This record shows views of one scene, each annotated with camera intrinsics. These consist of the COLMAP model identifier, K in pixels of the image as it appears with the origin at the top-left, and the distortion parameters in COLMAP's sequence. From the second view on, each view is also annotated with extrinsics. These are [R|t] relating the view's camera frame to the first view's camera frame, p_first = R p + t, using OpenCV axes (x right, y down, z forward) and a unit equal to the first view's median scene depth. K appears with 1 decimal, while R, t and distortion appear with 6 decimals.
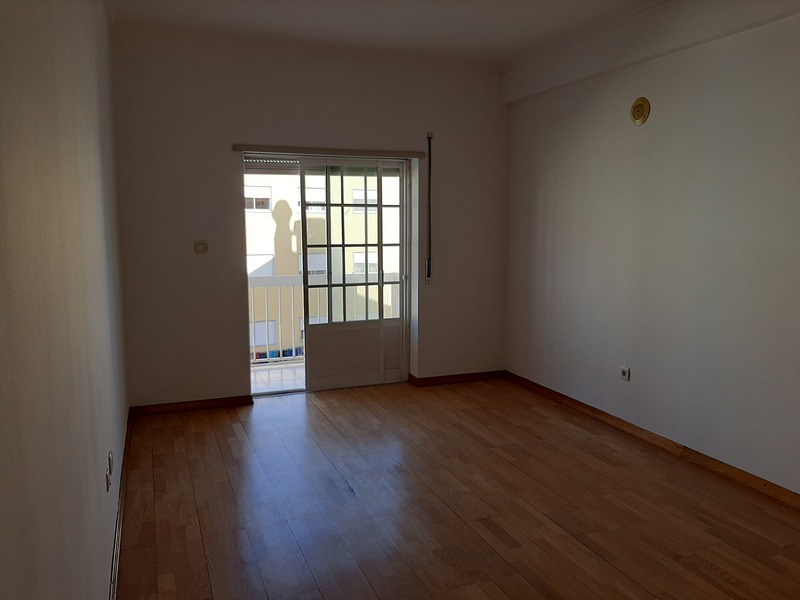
lens RADIAL K [[654.5, 0, 400.0], [0, 654.5, 300.0], [0, 0, 1]] dist [0.096436, -0.000706]
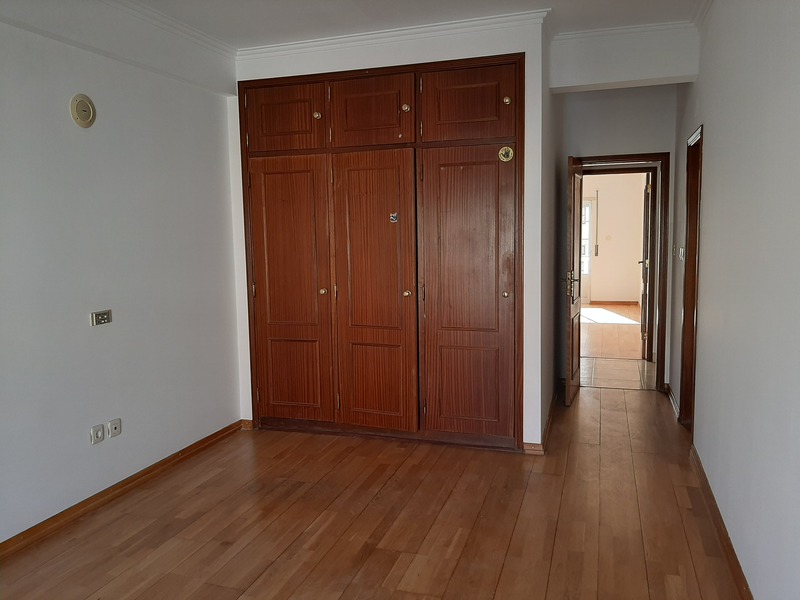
lens RADIAL K [[623.7, 0, 400.0], [0, 623.7, 300.0], [0, 0, 1]] dist [-0.002346, -0.002659]
pose [[-0.775475, -0.055234, 0.628958, -0.414010], [0.093237, 0.975226, 0.200600, -0.183869], [-0.624456, 0.214202, -0.751114, 1.388850]]
